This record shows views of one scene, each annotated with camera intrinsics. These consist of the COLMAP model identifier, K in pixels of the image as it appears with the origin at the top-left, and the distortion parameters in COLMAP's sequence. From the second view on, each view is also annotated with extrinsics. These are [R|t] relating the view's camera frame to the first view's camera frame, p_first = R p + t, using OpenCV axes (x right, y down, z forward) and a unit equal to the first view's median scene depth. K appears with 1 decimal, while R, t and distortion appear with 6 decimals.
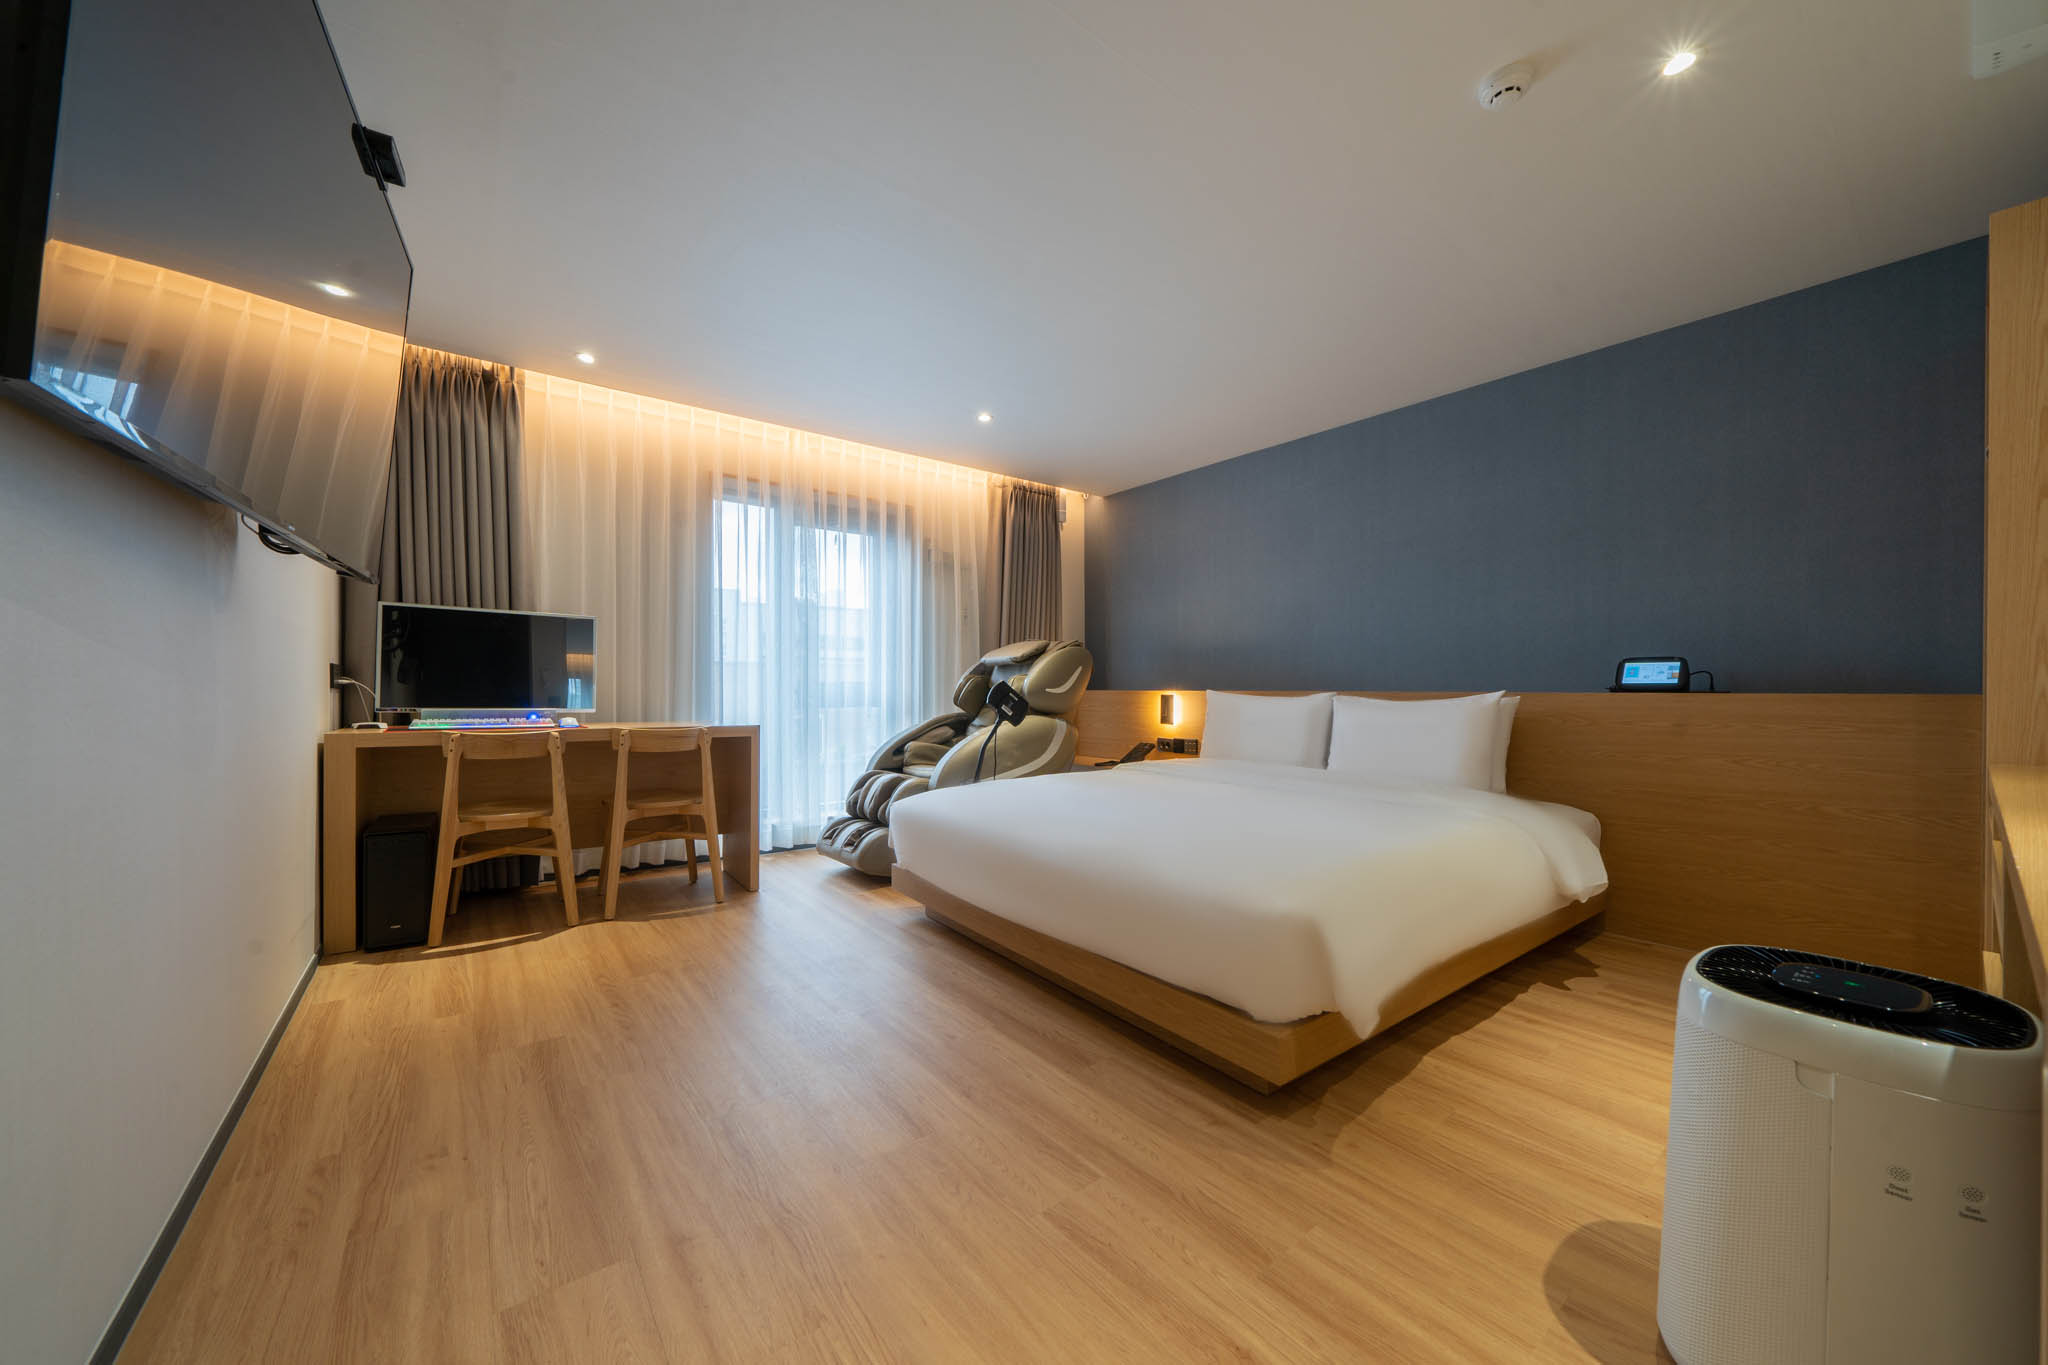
lens RADIAL K [[735.6, 0, 1024.0], [0, 735.6, 682.5], [0, 0, 1]] dist [0.000966, 0.000217]
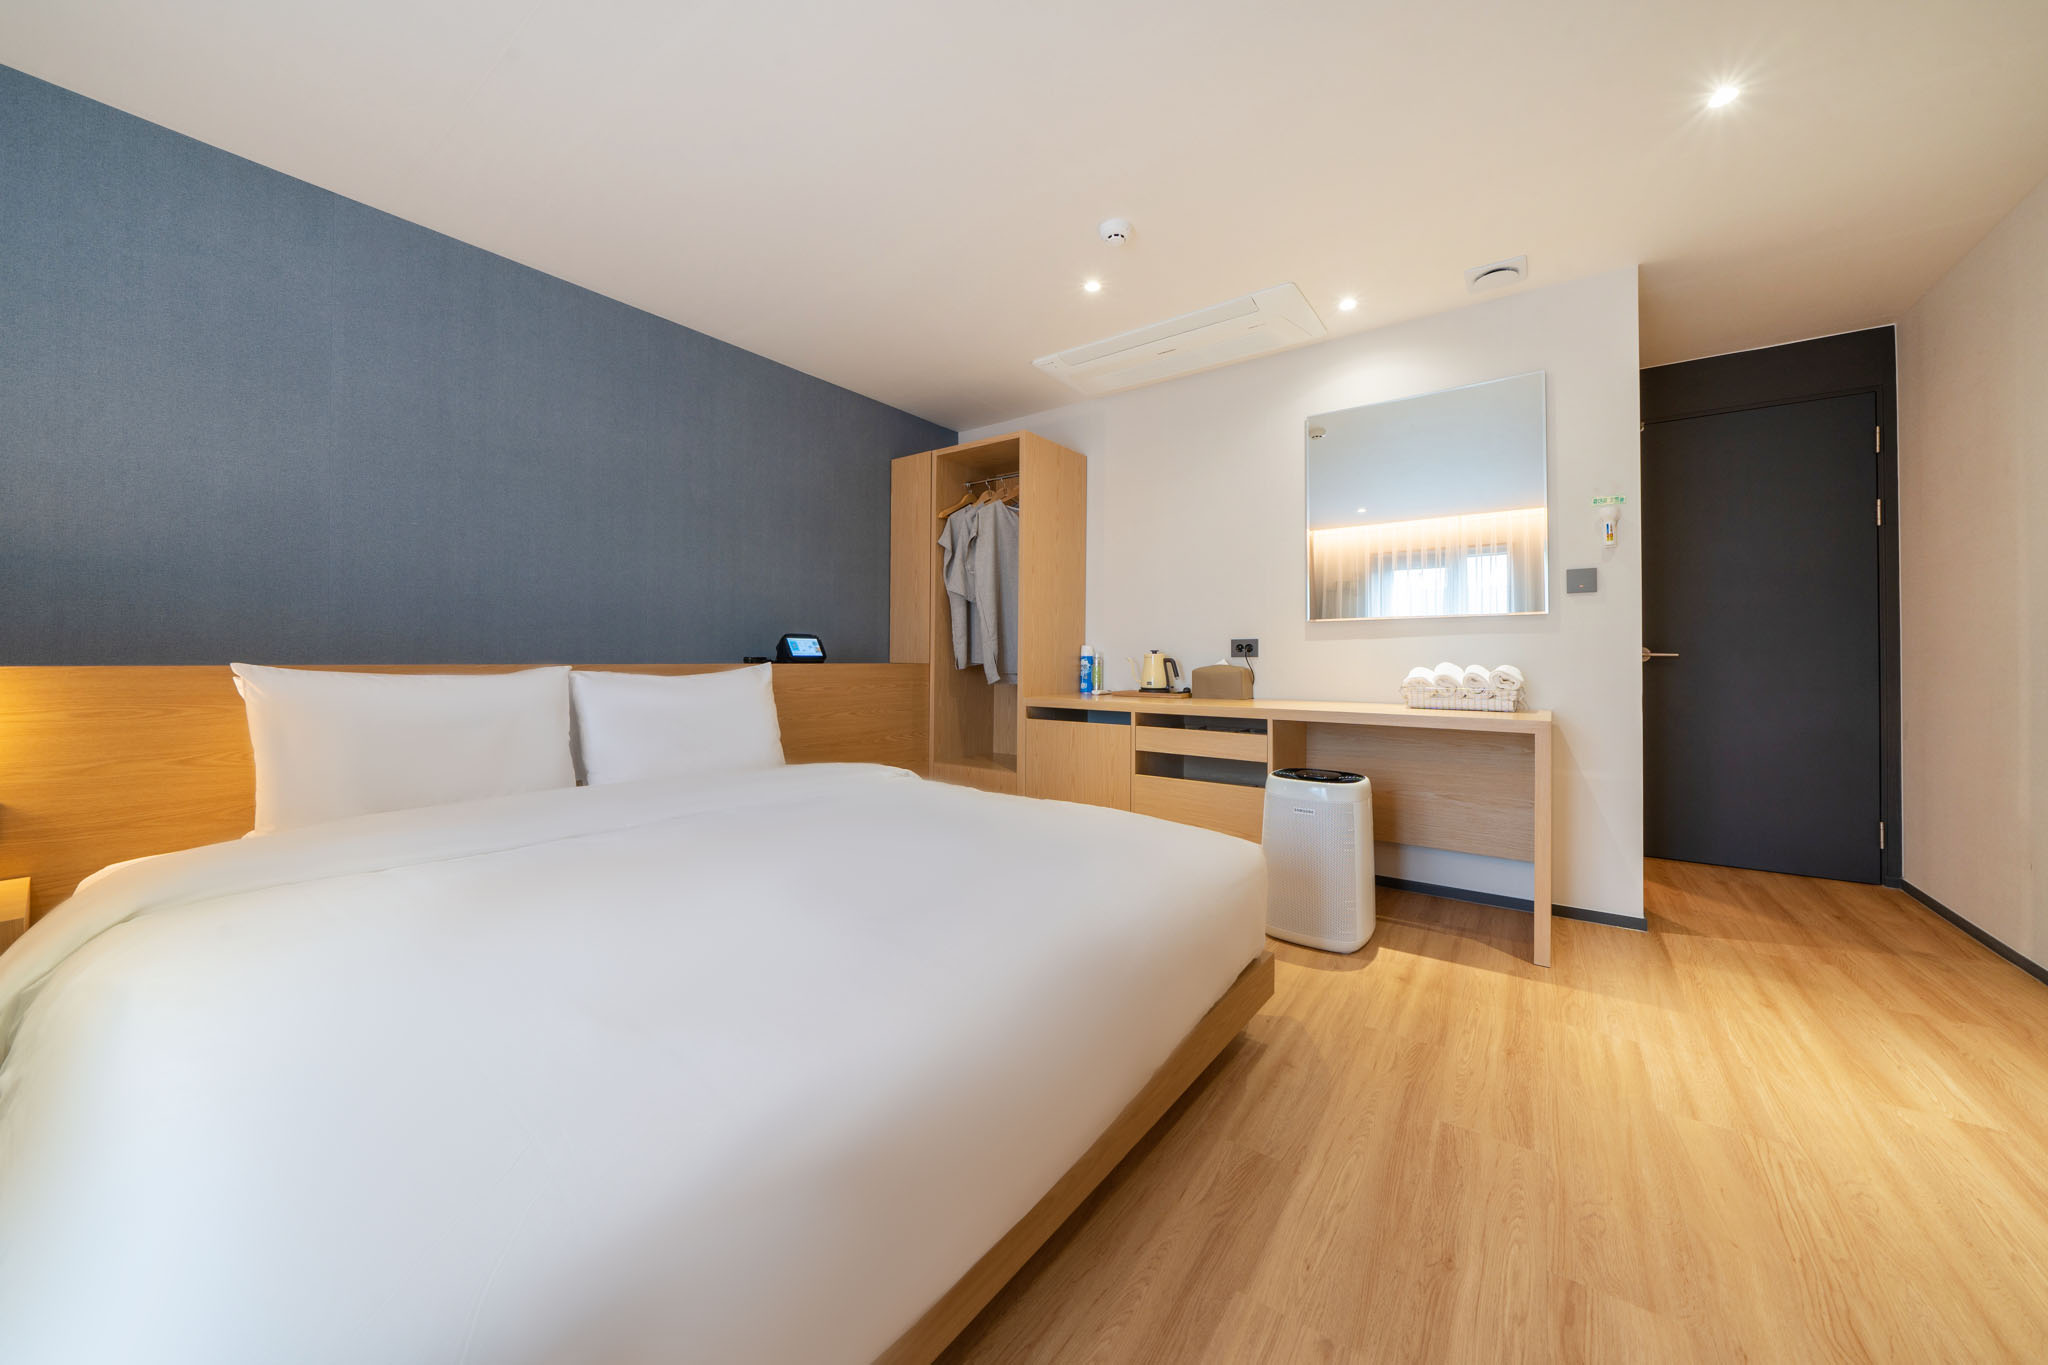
lens RADIAL K [[722.9, 0, 1020.0], [0, 722.9, 650.2], [0, 0, 1]] dist [-0.000856, -0.000070]
pose [[-0.285413, 0.007287, 0.958377, -0.386307], [-0.014758, 0.999819, -0.011997, 0.001448], [-0.958291, -0.017568, -0.285254, 0.997058]]
